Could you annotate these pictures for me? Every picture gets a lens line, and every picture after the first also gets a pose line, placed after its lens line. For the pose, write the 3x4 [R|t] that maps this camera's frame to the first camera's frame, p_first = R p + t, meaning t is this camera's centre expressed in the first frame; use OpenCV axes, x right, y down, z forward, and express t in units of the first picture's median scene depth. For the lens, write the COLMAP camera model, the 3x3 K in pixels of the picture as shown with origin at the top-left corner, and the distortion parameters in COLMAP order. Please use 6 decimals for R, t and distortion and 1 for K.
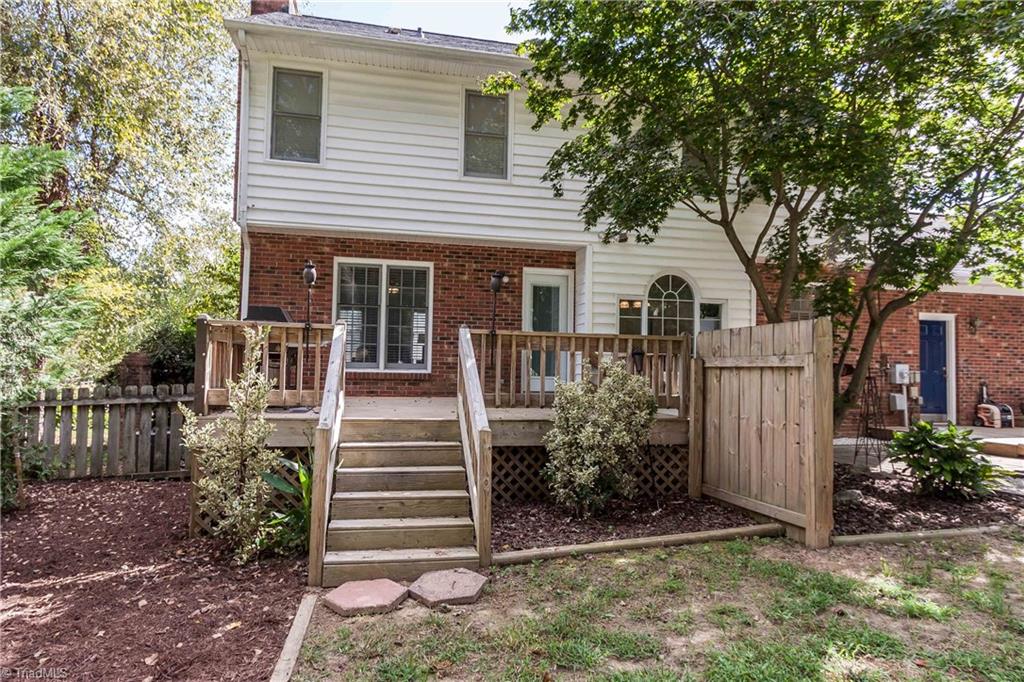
lens RADIAL K [[526.7, 0, 512.0], [0, 526.7, 341.0], [0, 0, 1]] dist [0.002040, 0.000578]
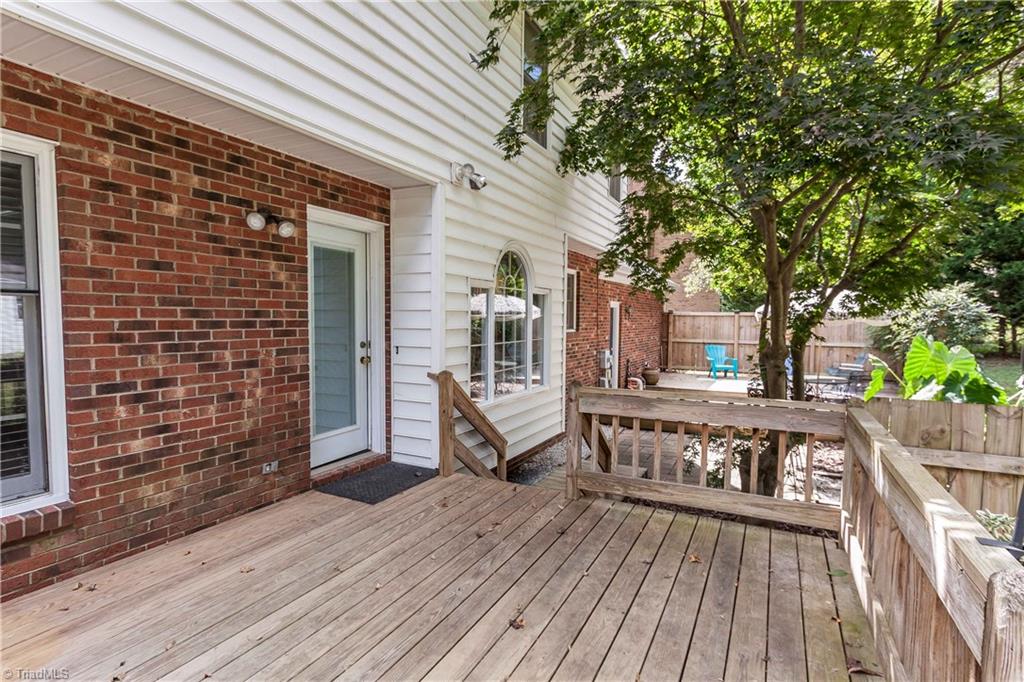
lens RADIAL K [[526.7, 0, 512.0], [0, 526.7, 341.0], [0, 0, 1]] dist [0.002040, 0.000578]
pose [[0.587451, -0.053205, 0.807509, -0.245201], [-0.029039, 0.995808, 0.086737, -0.069637], [-0.808739, -0.074403, 0.583443, 0.598493]]
